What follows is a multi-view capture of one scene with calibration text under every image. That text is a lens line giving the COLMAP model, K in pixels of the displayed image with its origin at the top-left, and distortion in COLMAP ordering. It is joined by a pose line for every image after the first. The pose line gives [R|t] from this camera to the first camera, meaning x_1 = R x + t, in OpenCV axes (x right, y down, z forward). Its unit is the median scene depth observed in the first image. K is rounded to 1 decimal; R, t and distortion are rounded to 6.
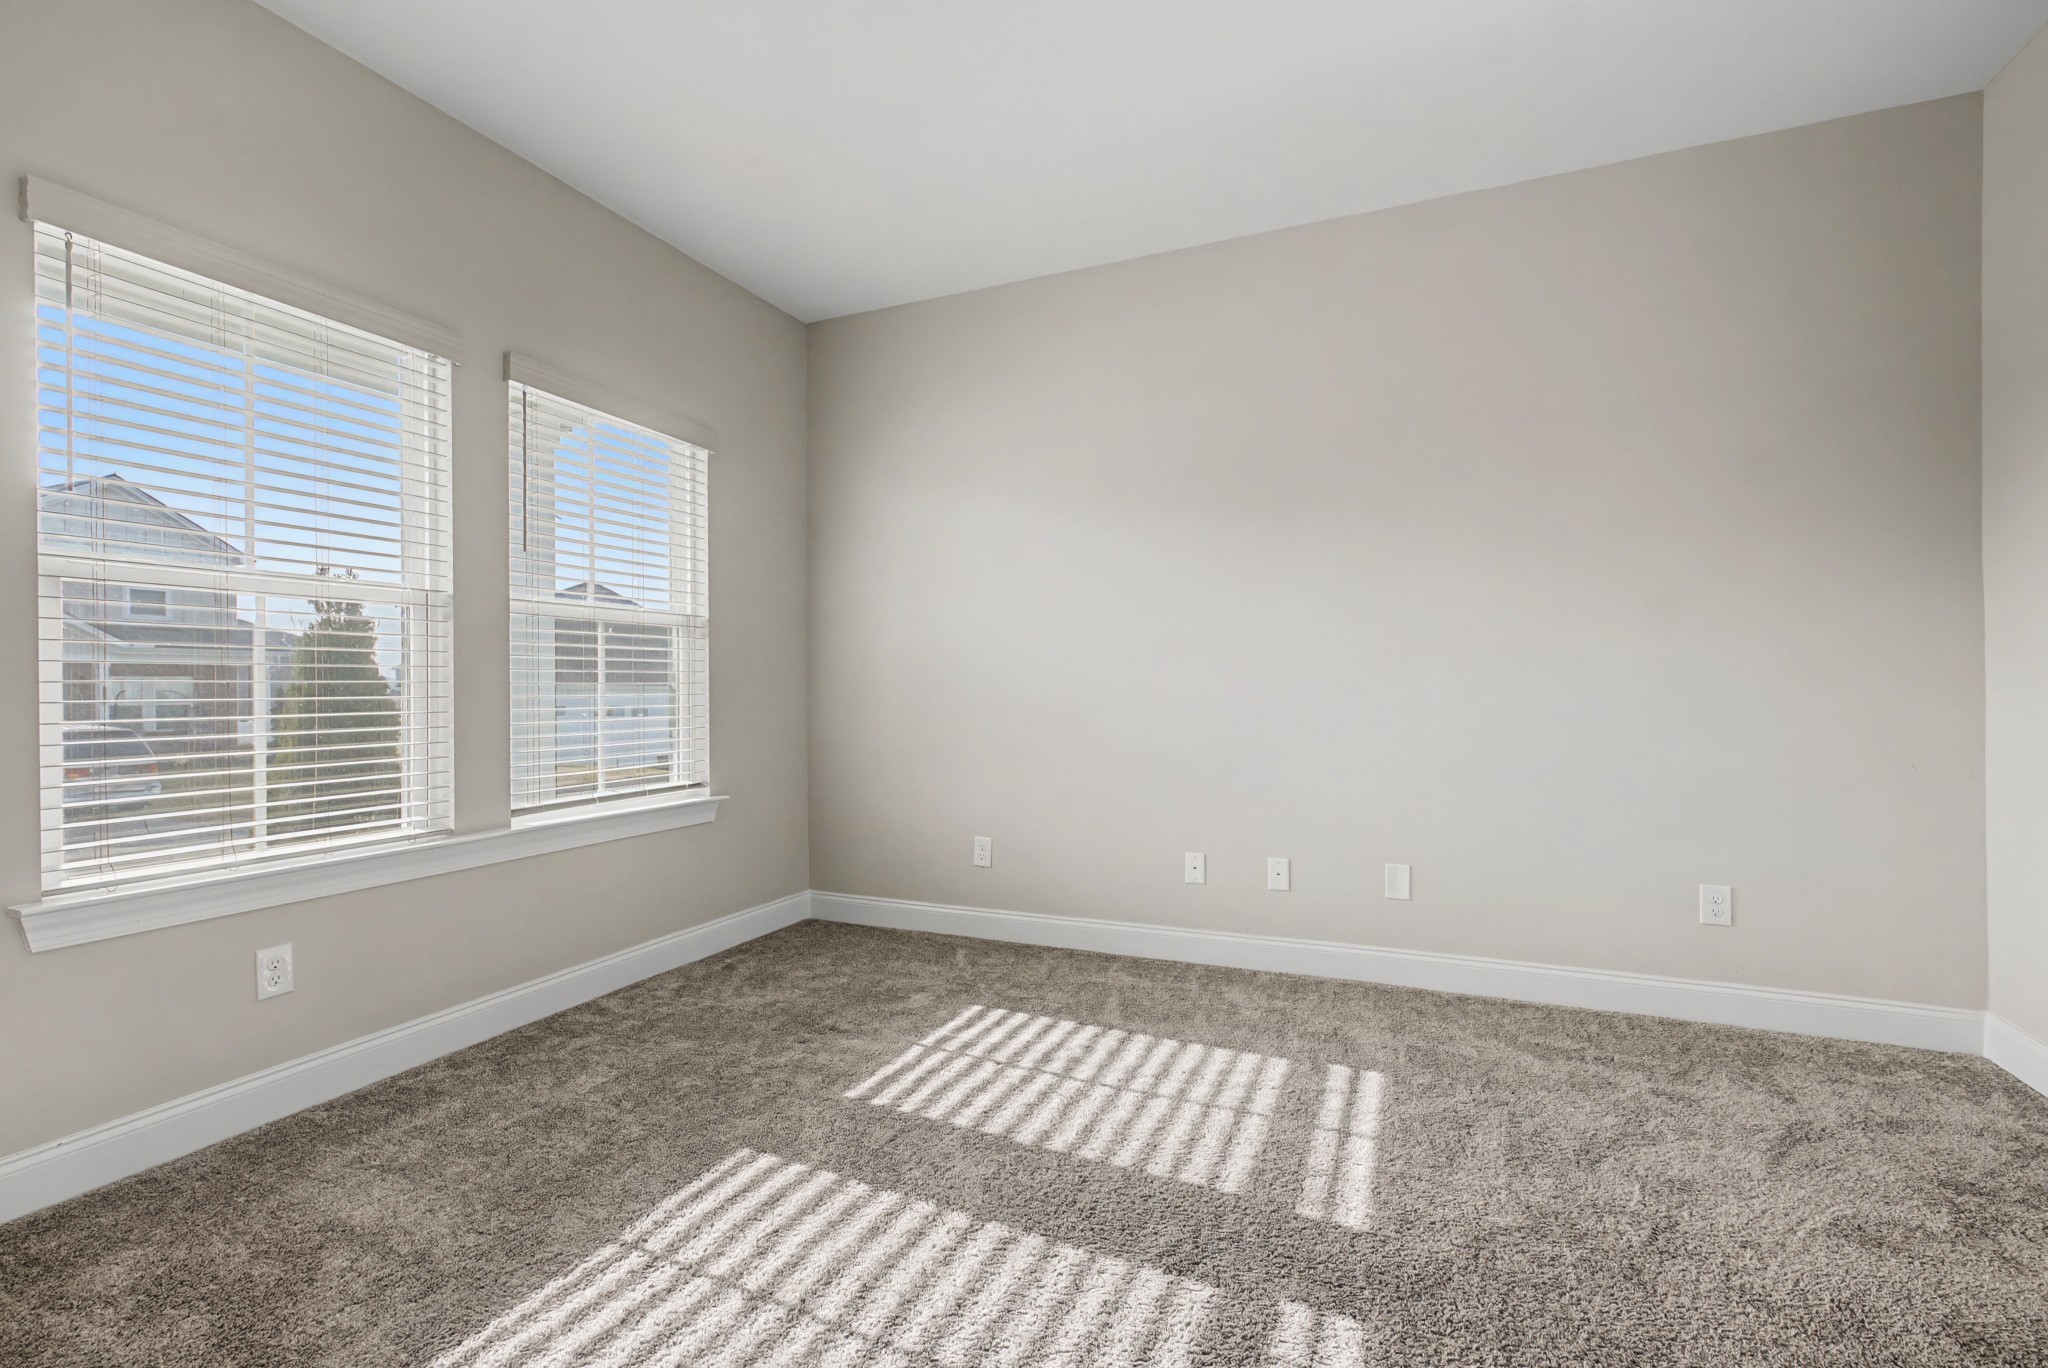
lens RADIAL K [[917.5, 0, 1008.9], [0, 917.5, 679.2], [0, 0, 1]] dist [-0.000776, 0.000114]
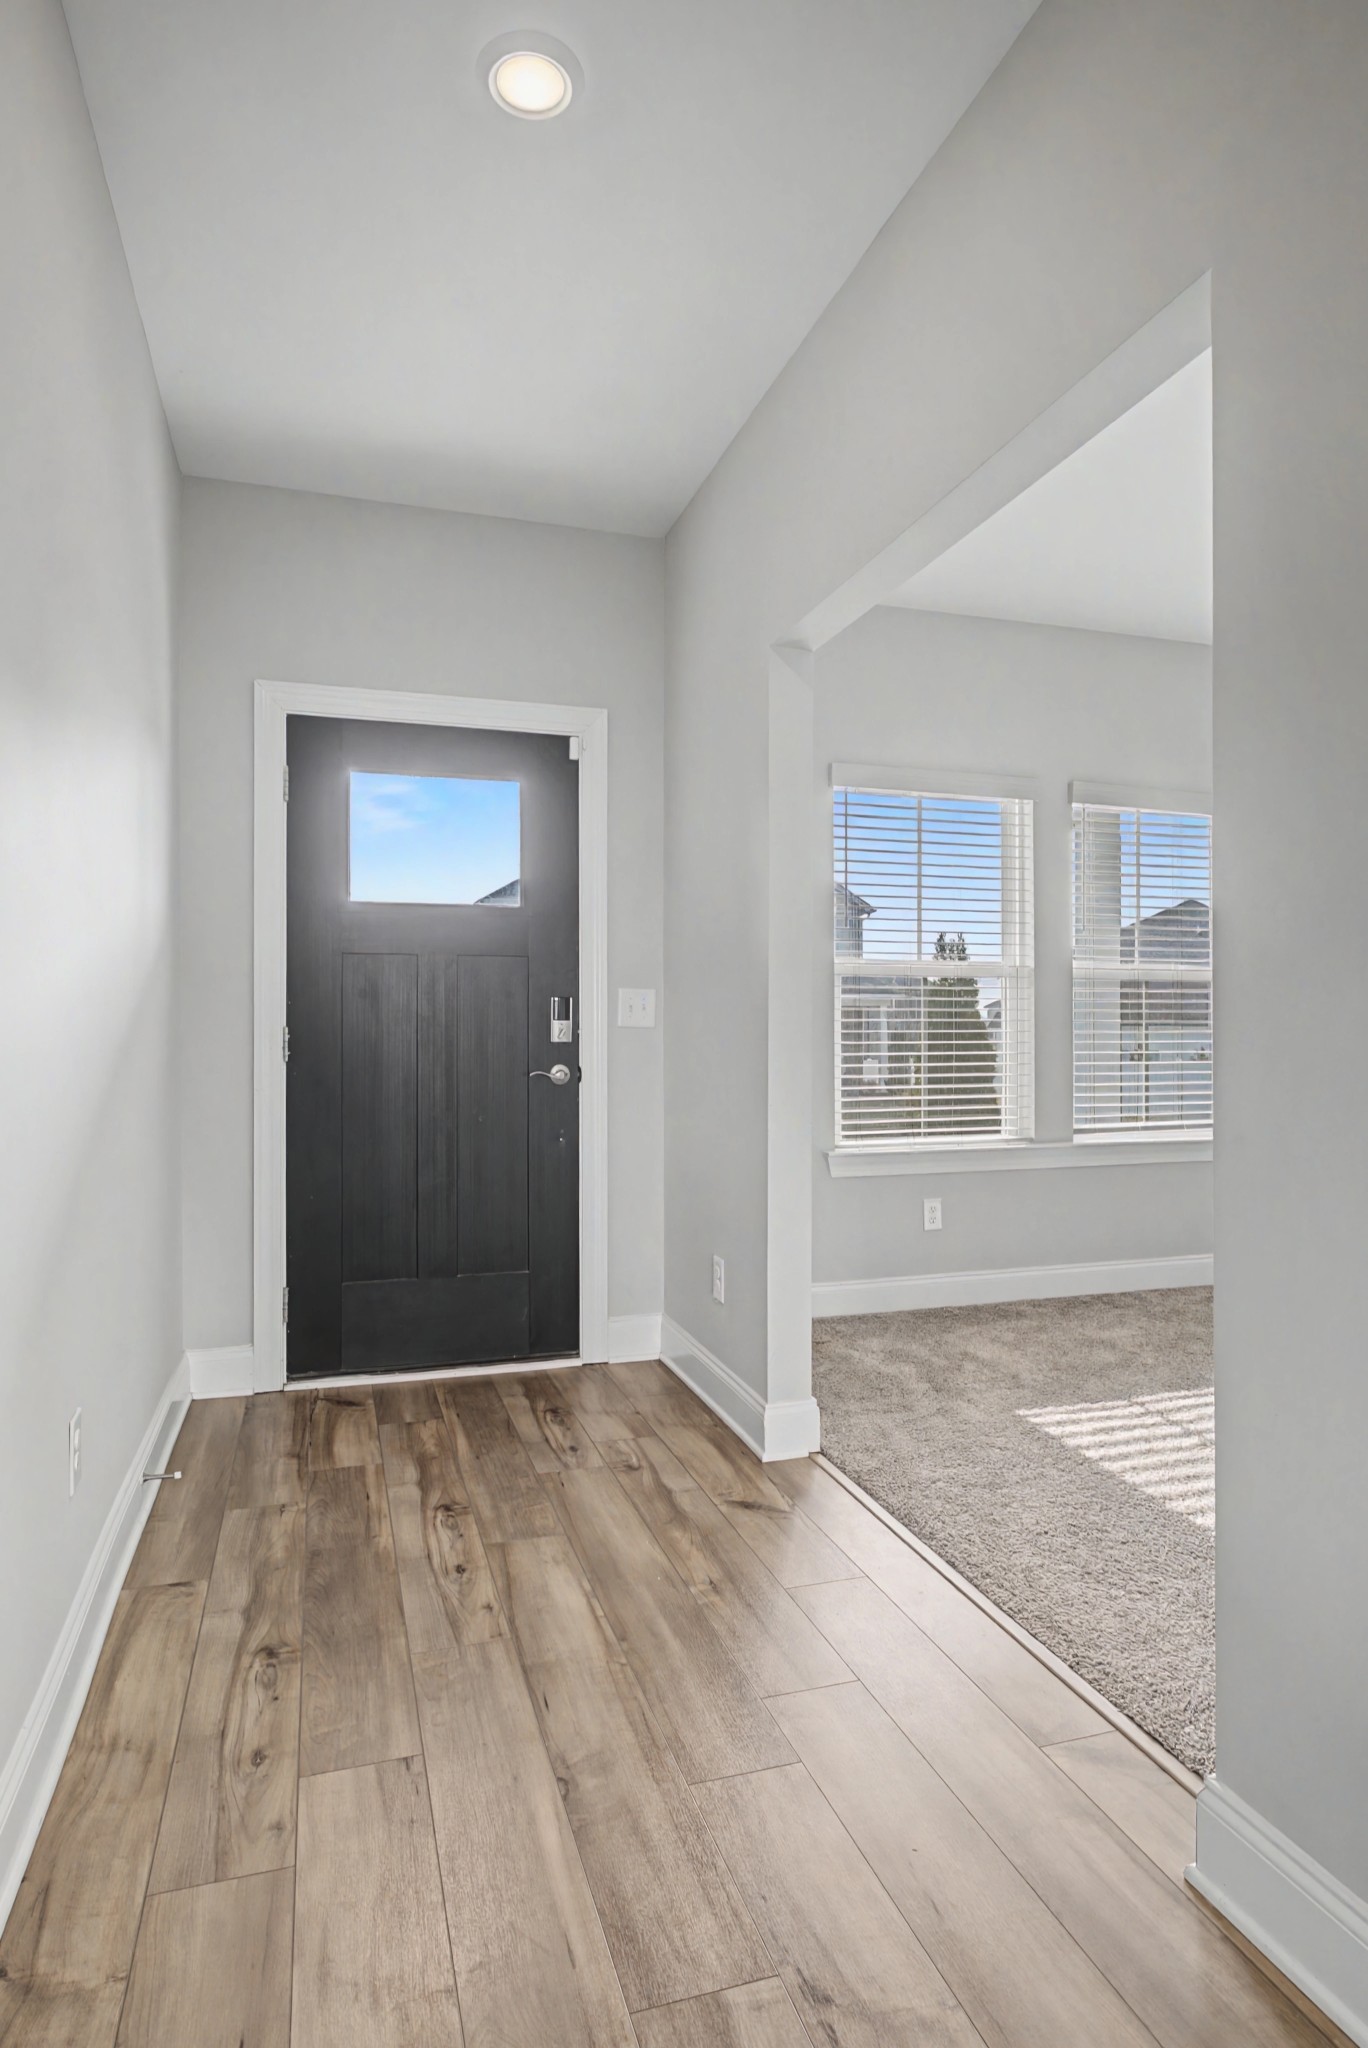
lens RADIAL K [[1144.1, 0, 684.0], [0, 1144.1, 1024.0], [0, 0, 1]] dist [-0.000193, 0.000256]
pose [[0.664319, 0.007475, -0.747411, 0.342376], [-0.000128, 0.999951, 0.009886, -0.025627], [0.747449, -0.006472, 0.664288, -0.555555]]
